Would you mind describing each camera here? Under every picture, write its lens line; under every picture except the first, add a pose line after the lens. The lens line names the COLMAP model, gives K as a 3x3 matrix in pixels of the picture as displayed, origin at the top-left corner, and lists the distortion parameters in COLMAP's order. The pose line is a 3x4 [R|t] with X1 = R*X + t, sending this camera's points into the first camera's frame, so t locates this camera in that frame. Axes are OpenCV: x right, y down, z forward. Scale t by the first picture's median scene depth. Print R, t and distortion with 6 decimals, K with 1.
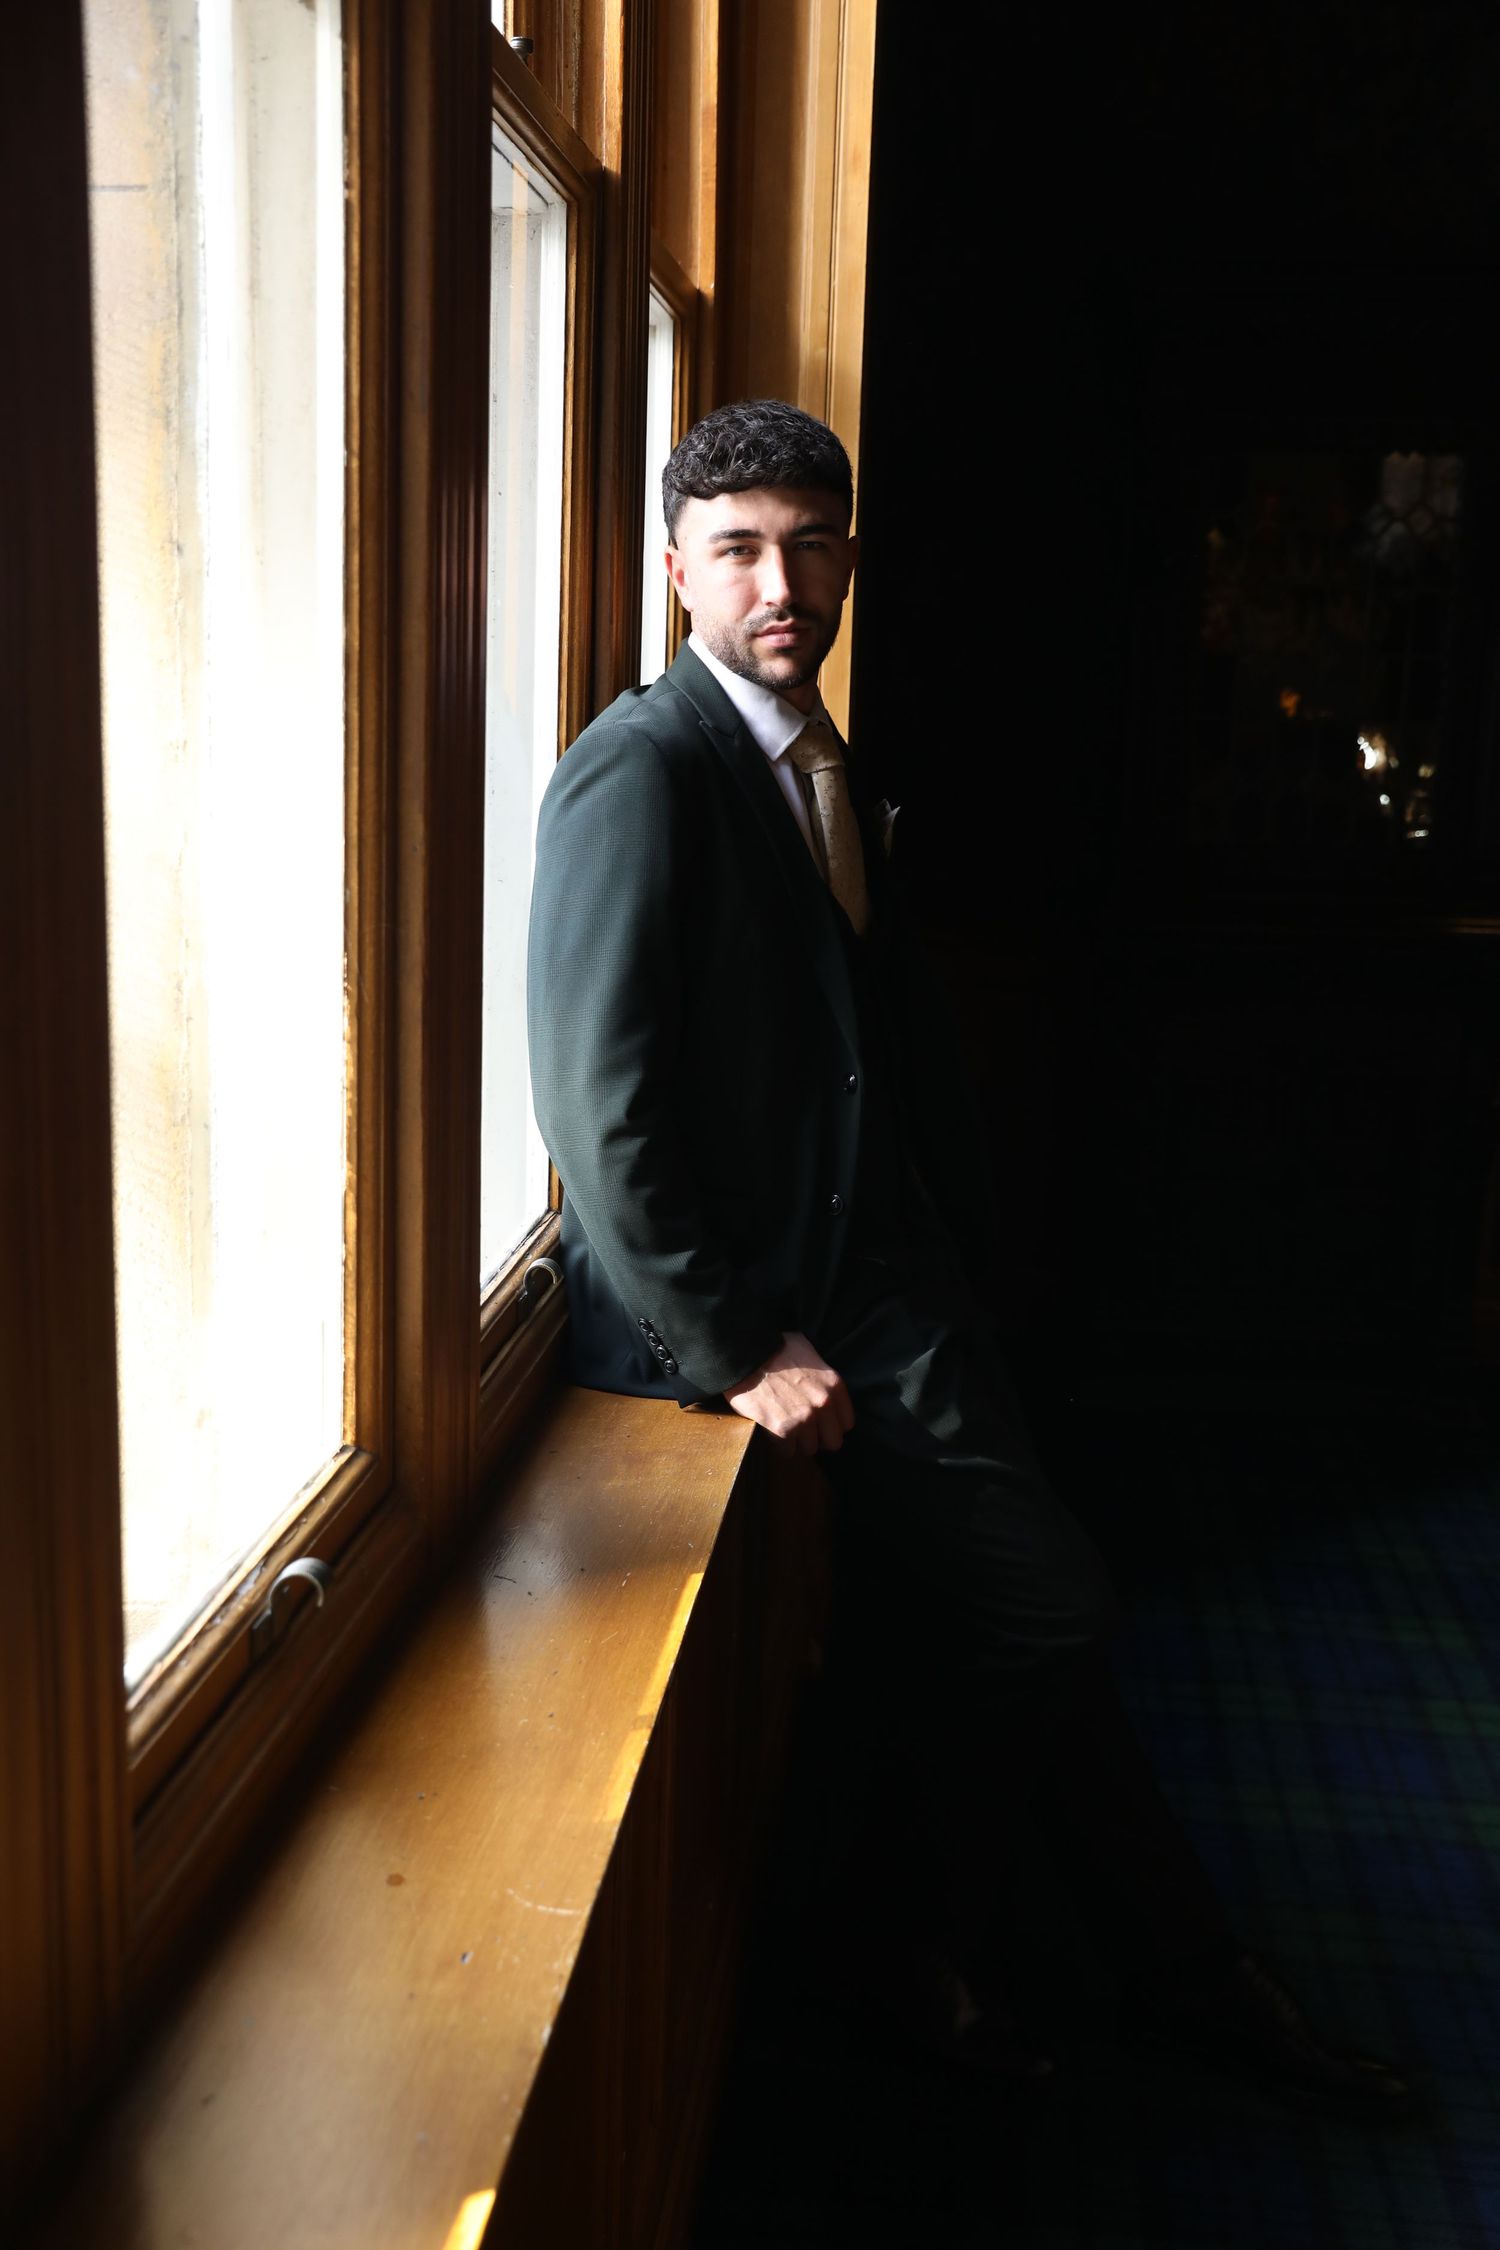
lens RADIAL K [[2215.3, 0, 751.9], [0, 2215.3, 1138.0], [0, 0, 1]] dist [0.005339, 0.000000]
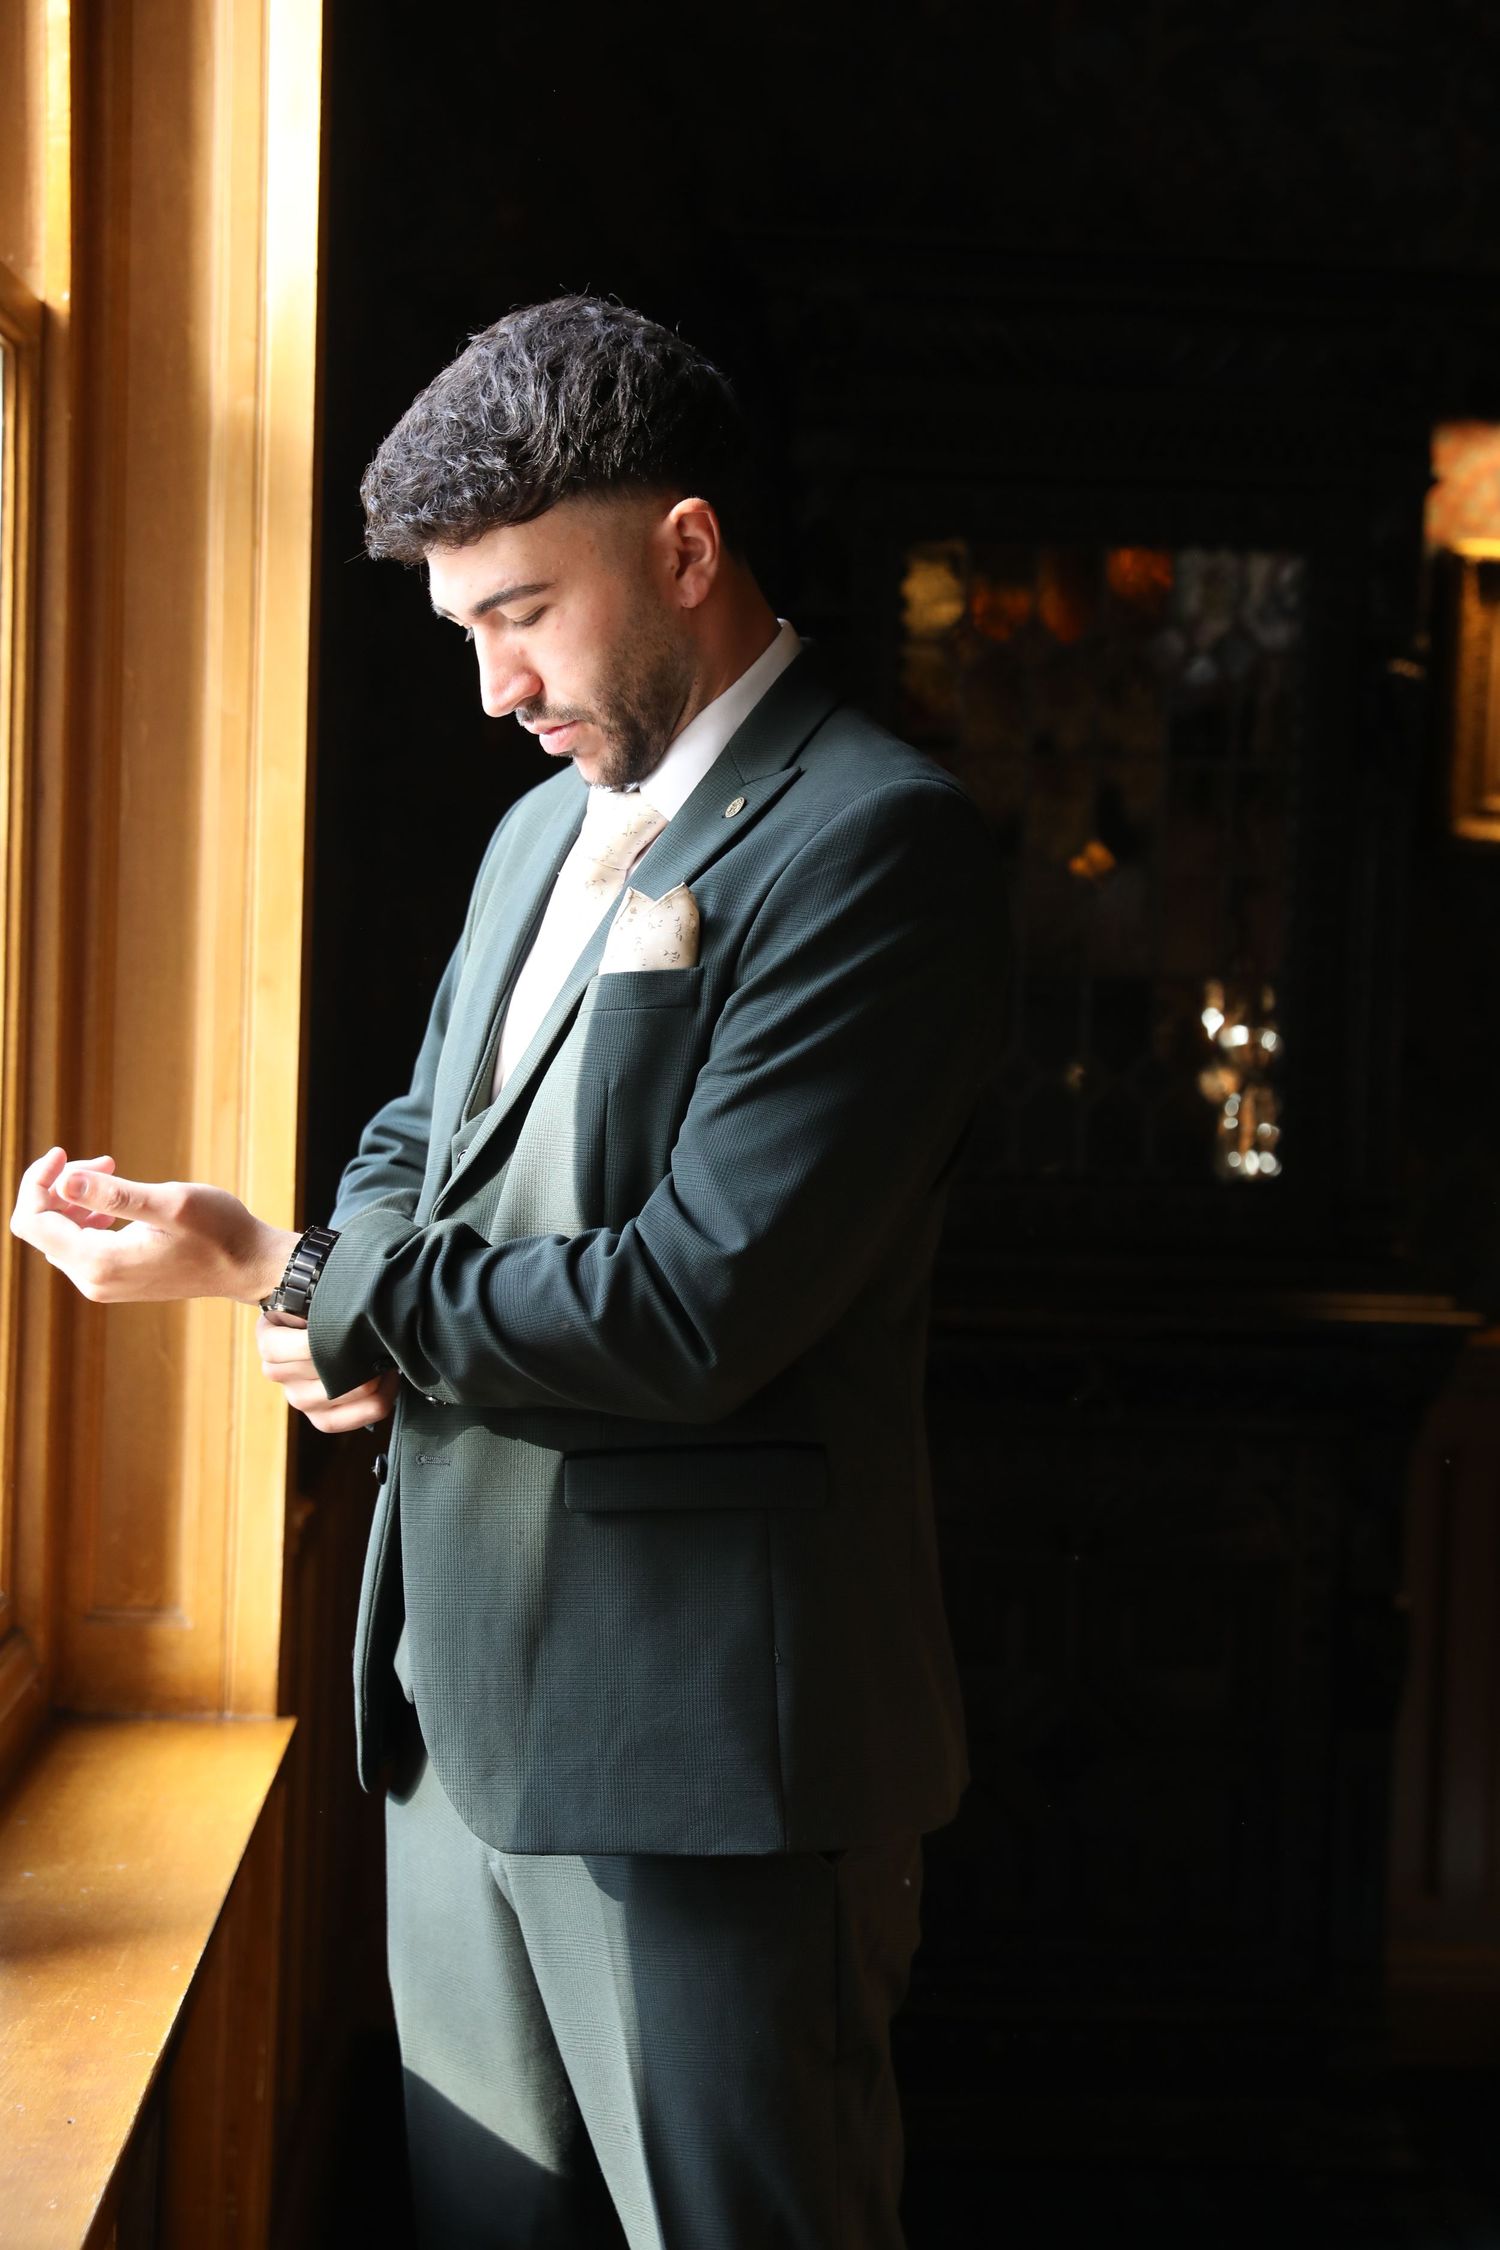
lens RADIAL K [[4088.7, 0, 749.6], [0, 4088.7, 1127.3], [0, 0, 1]] dist [0.224100, 0.000000]
pose [[0.989820, -0.003227, 0.142285, 0.007551], [0.023585, 0.989640, -0.141621, 0.021802], [-0.140354, 0.143535, 0.979642, -0.183698]]
